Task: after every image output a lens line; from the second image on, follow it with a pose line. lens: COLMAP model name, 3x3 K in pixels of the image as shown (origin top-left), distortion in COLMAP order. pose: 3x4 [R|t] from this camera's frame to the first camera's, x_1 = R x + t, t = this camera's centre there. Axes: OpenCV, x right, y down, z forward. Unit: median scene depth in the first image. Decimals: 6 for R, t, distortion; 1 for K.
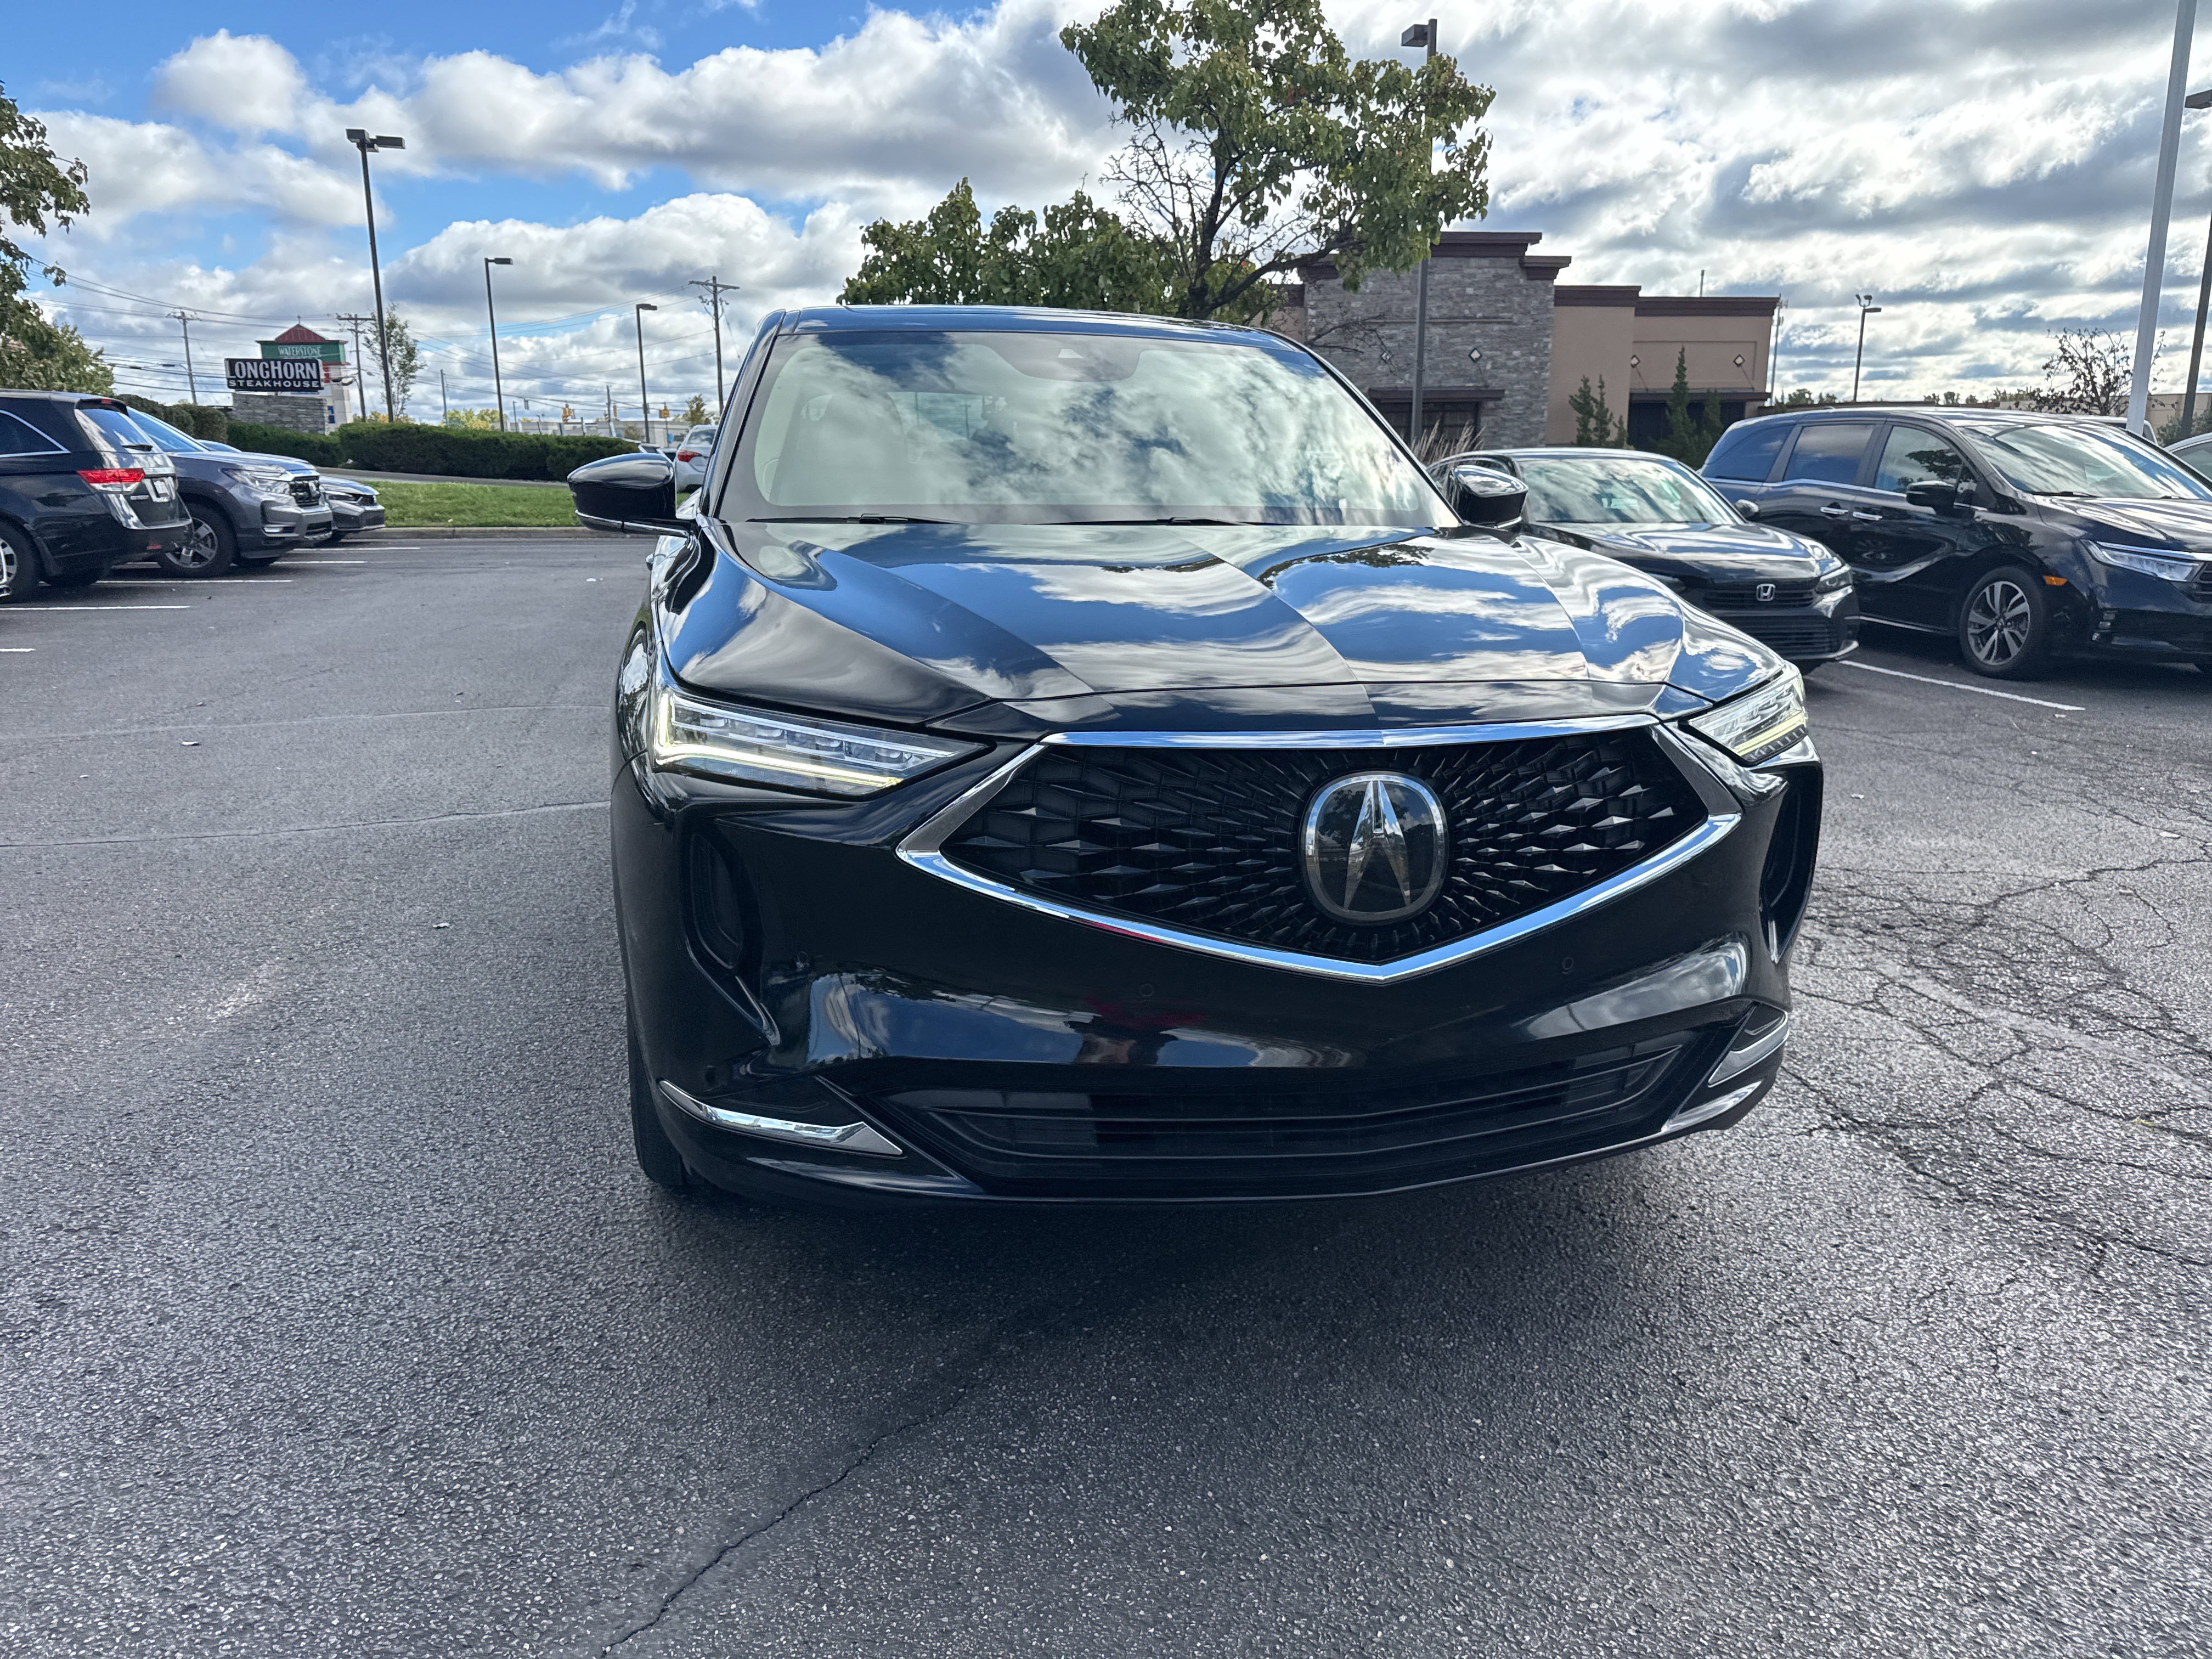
lens RADIAL K [[1558.8, 0, 1112.6], [0, 1558.8, 816.2], [0, 0, 1]] dist [0.019636, -0.022194]
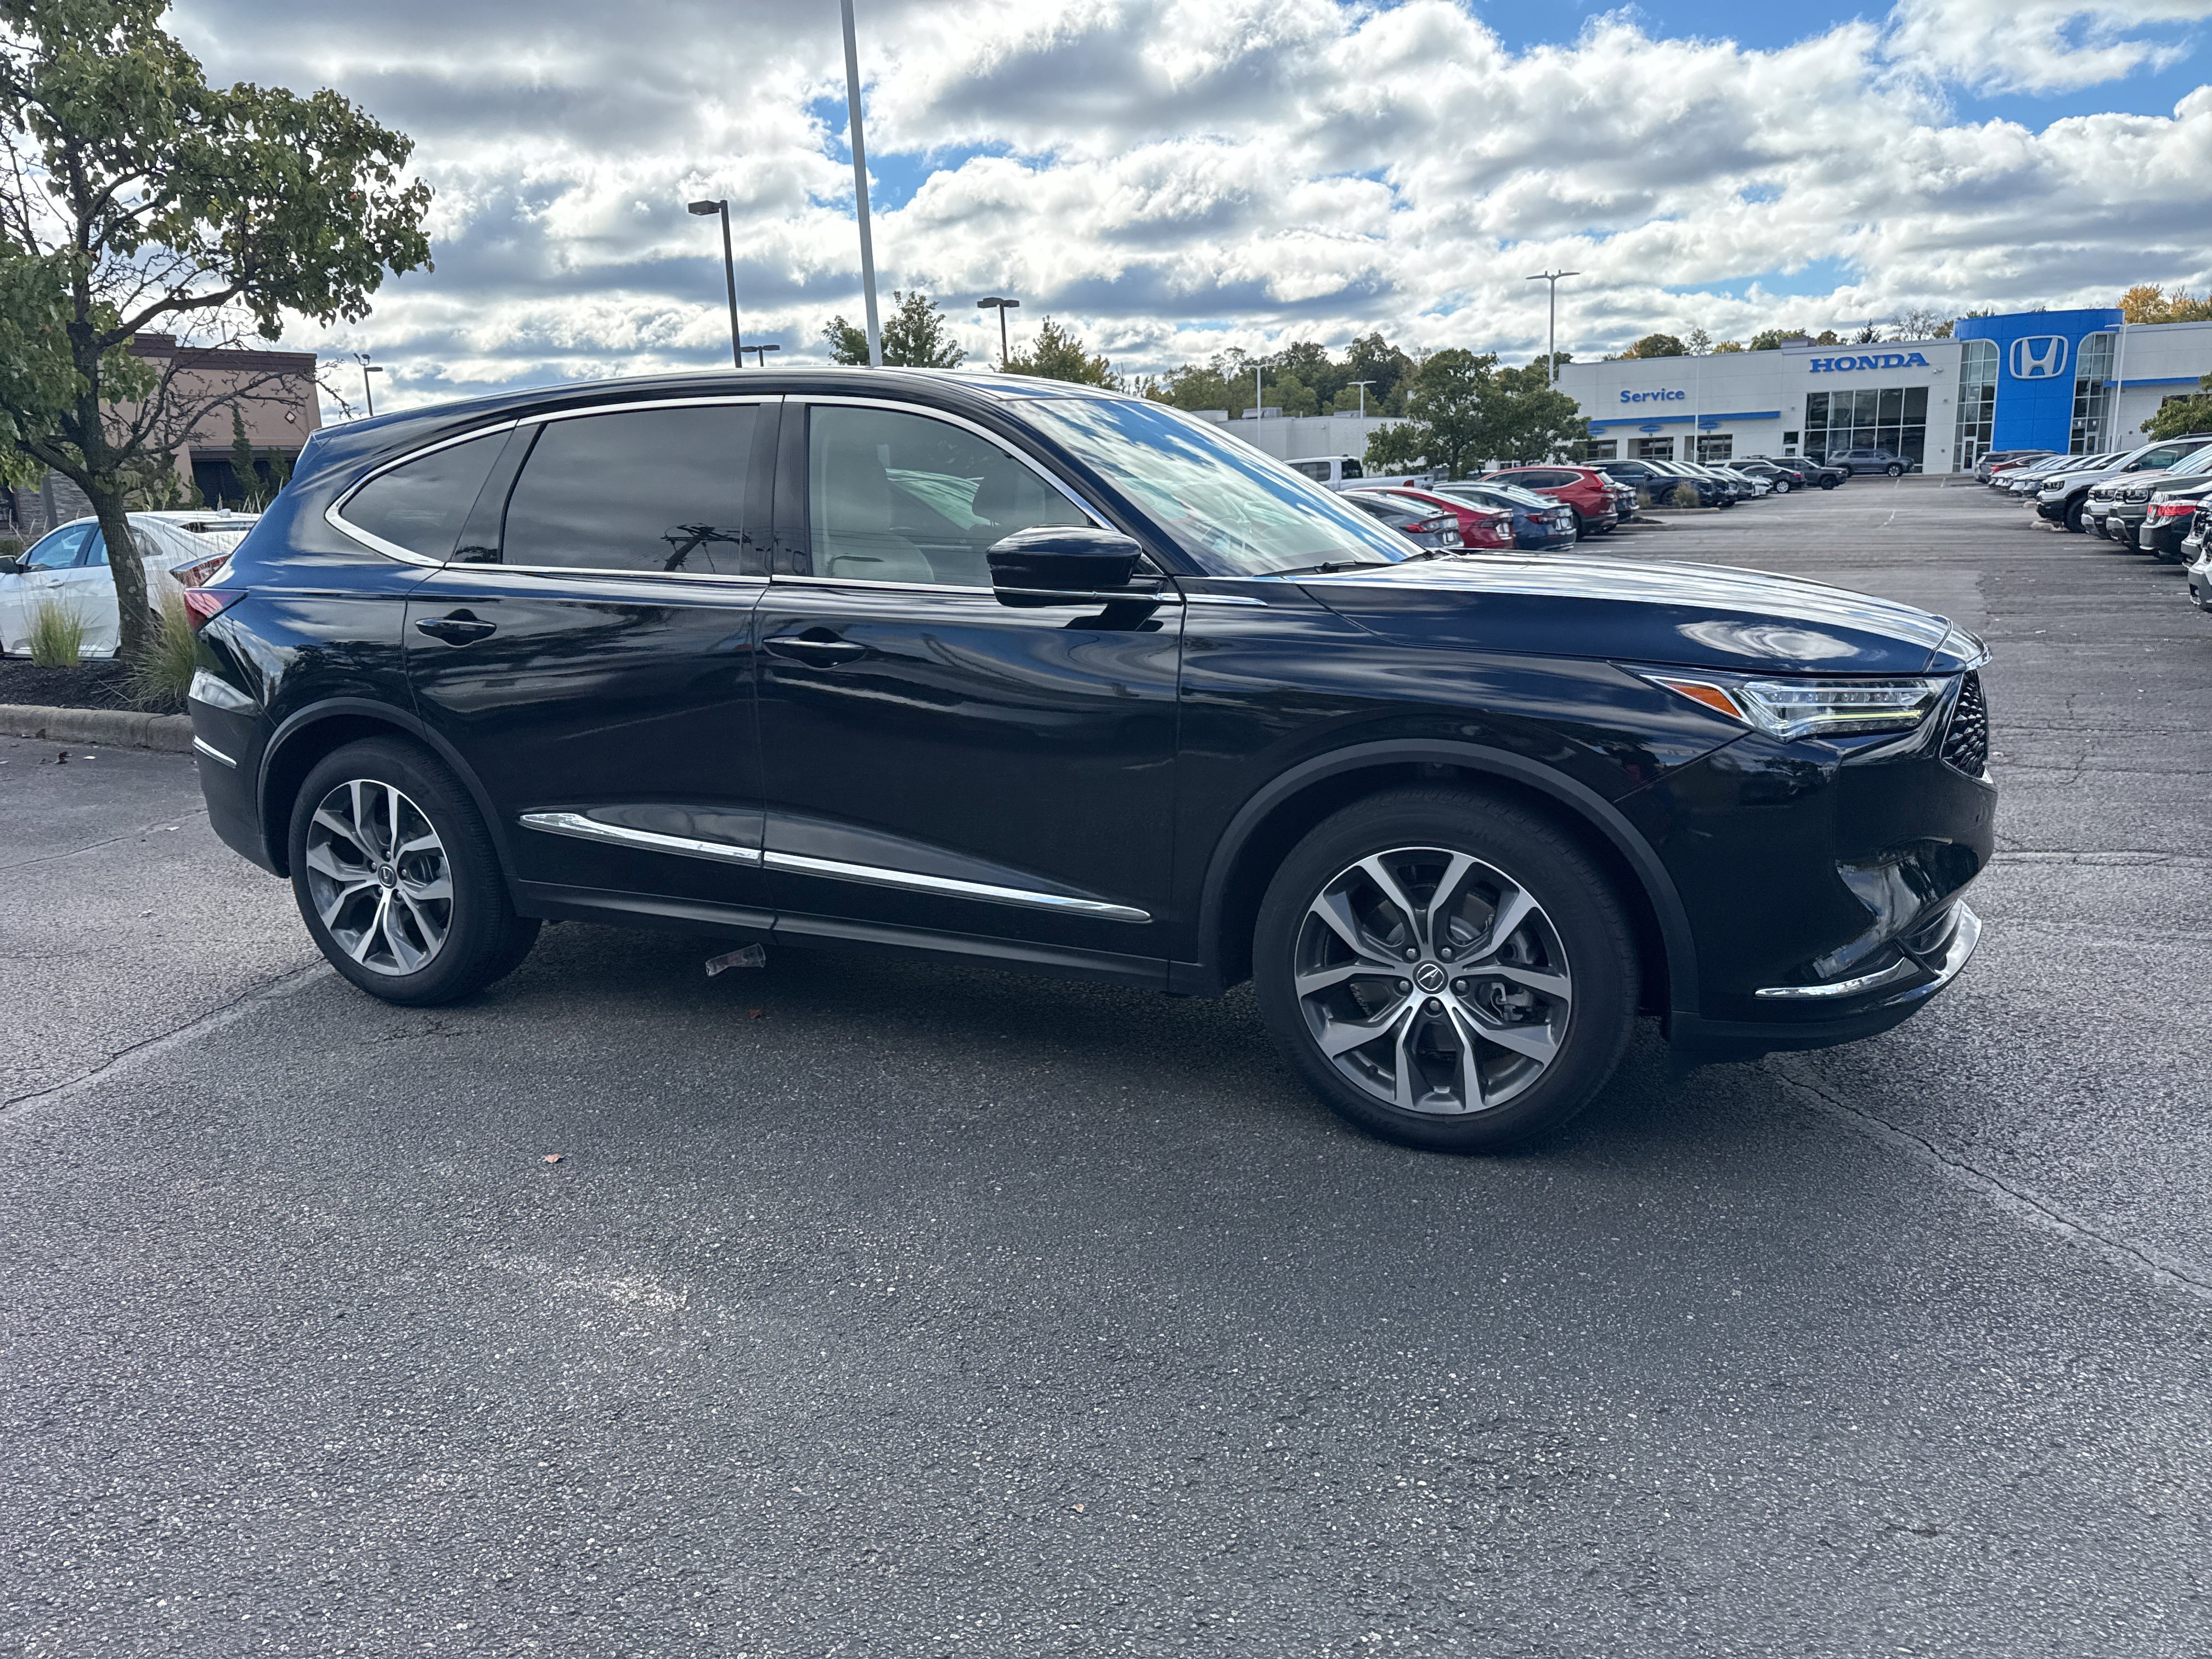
lens RADIAL K [[1558.8, 0, 1112.5], [0, 1558.8, 816.9], [0, 0, 1]] dist [0.019636, -0.022194]
pose [[0.620110, -0.183456, 0.762763, -0.277148], [0.208976, 0.975772, 0.064795, -0.028789], [-0.756170, 0.119219, 0.643424, 0.099303]]
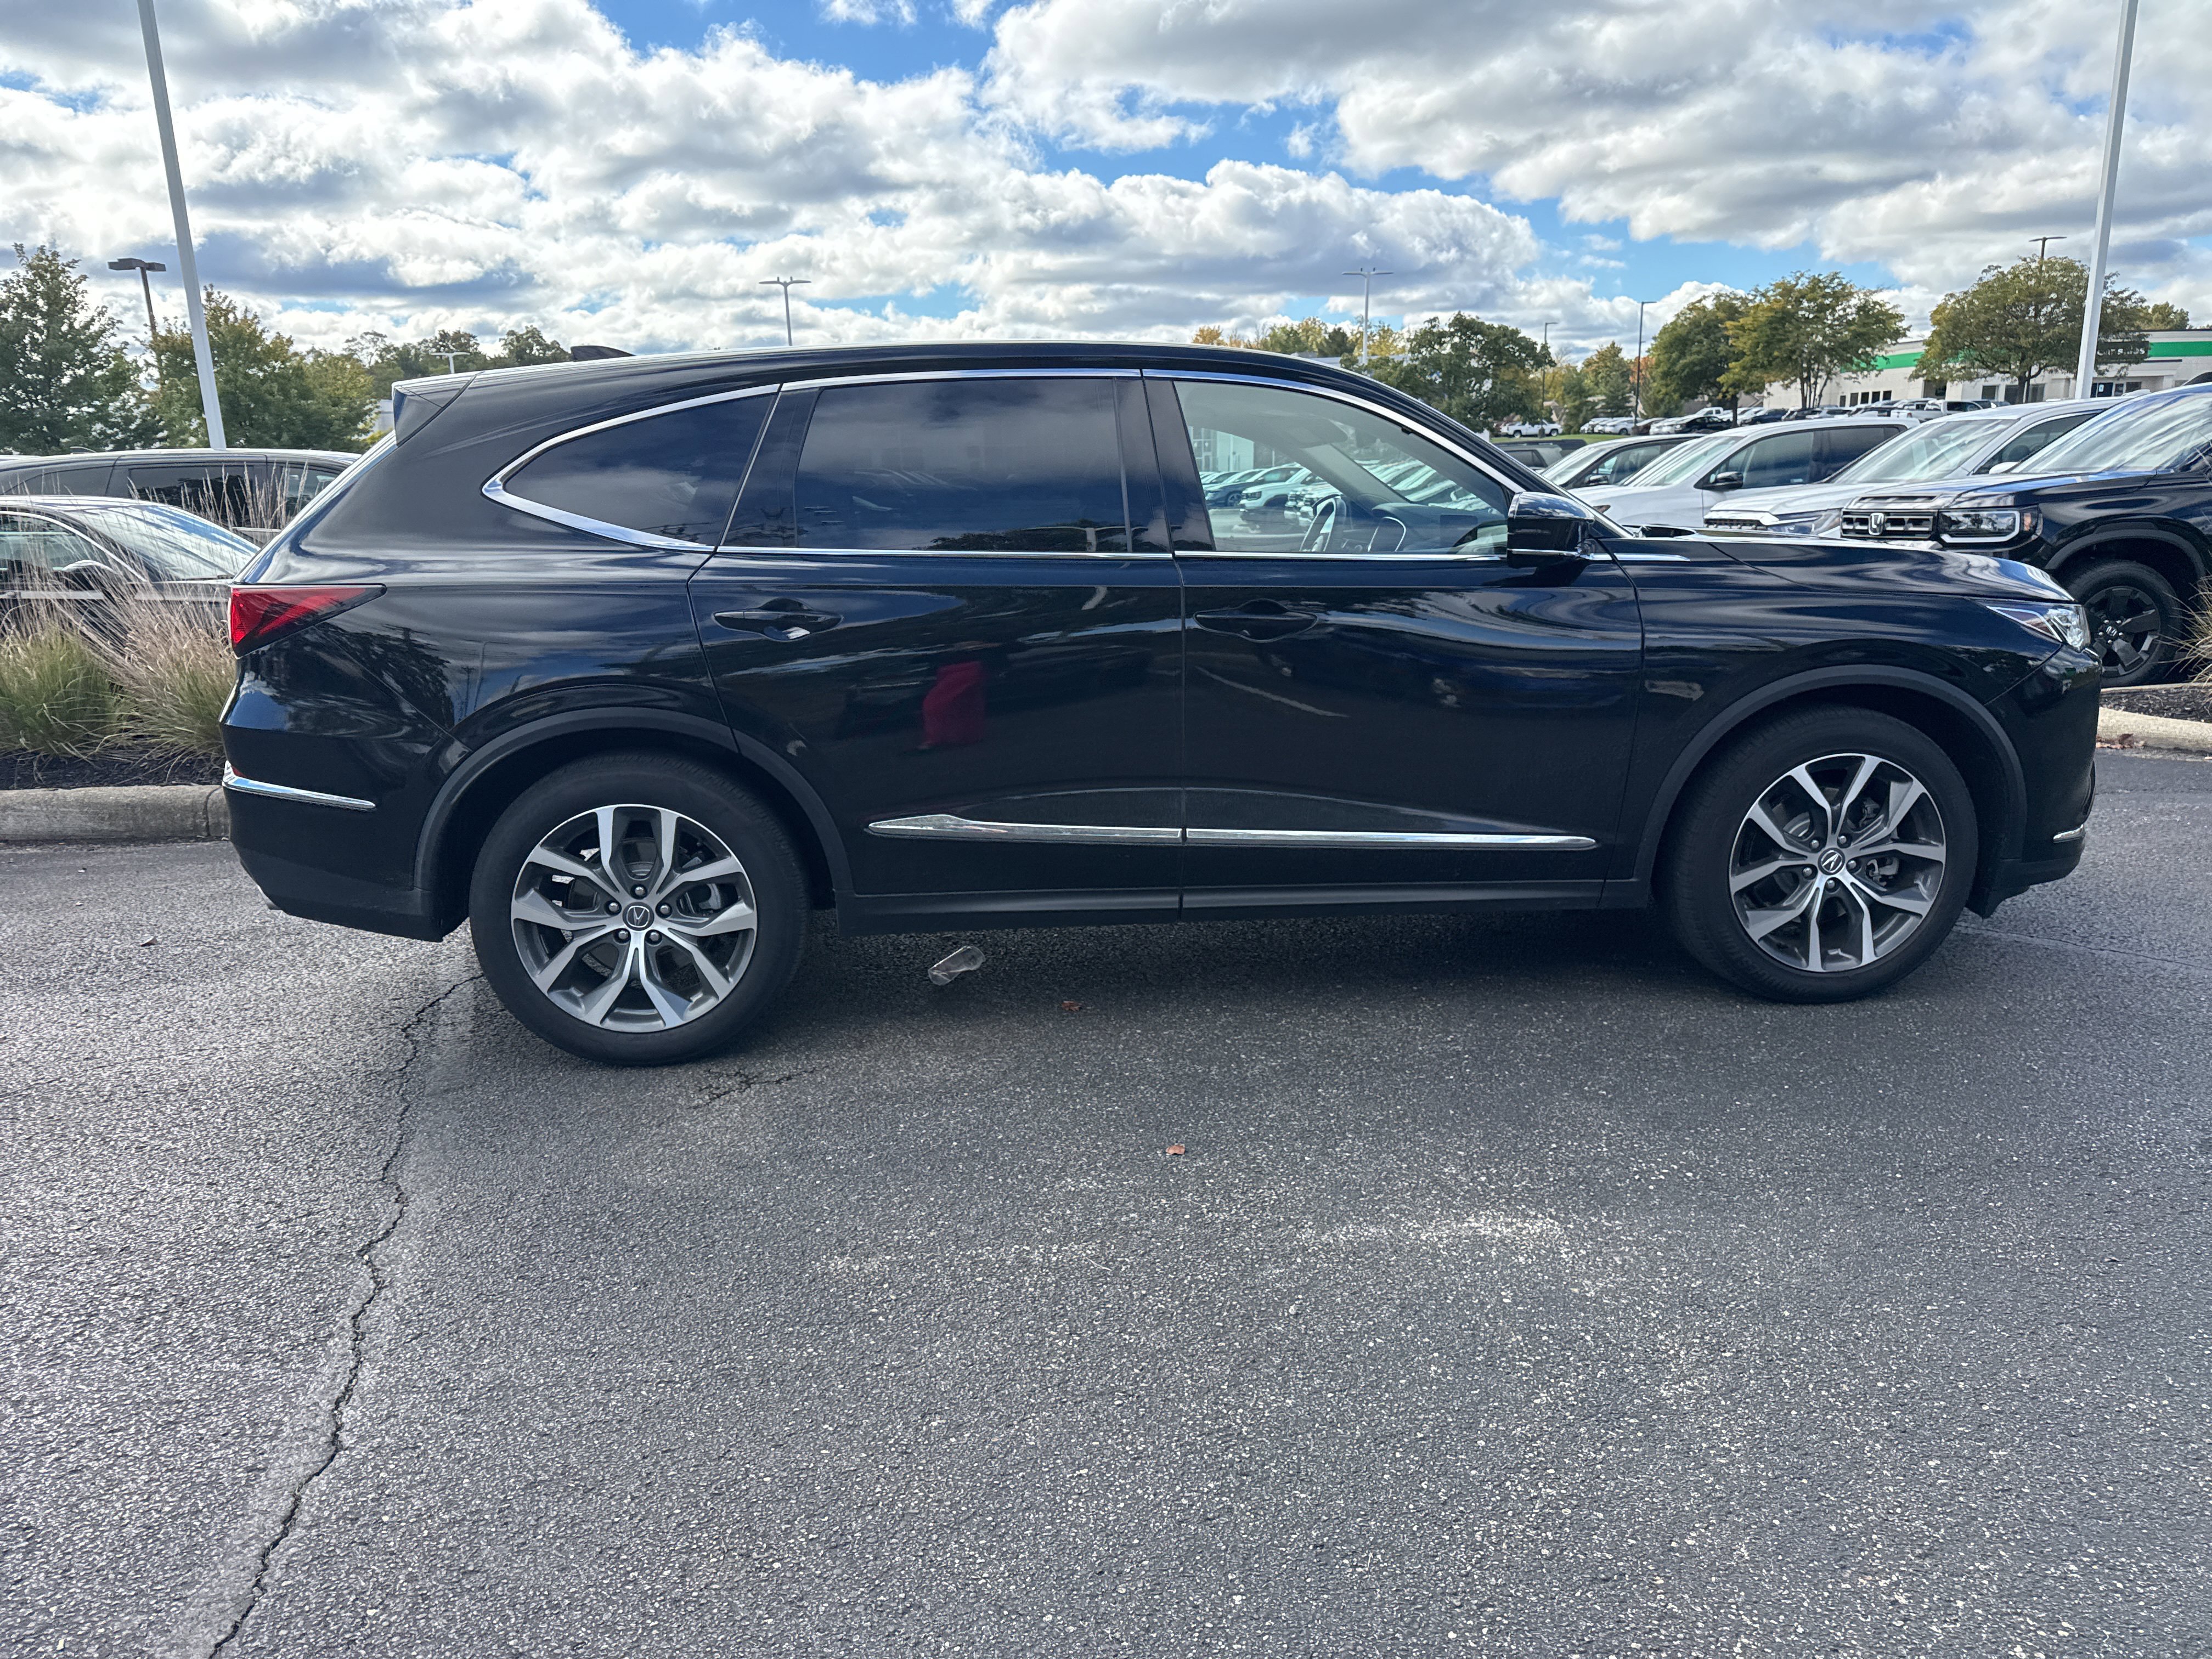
lens RADIAL K [[1558.8, 0, 1116.7], [0, 1558.8, 825.1], [0, 0, 1]] dist [0.019636, -0.022194]
pose [[0.156816, -0.225421, 0.961558, -0.376644], [0.244561, 0.952145, 0.183330, -0.074175], [-0.956869, 0.206411, 0.204440, 0.291143]]
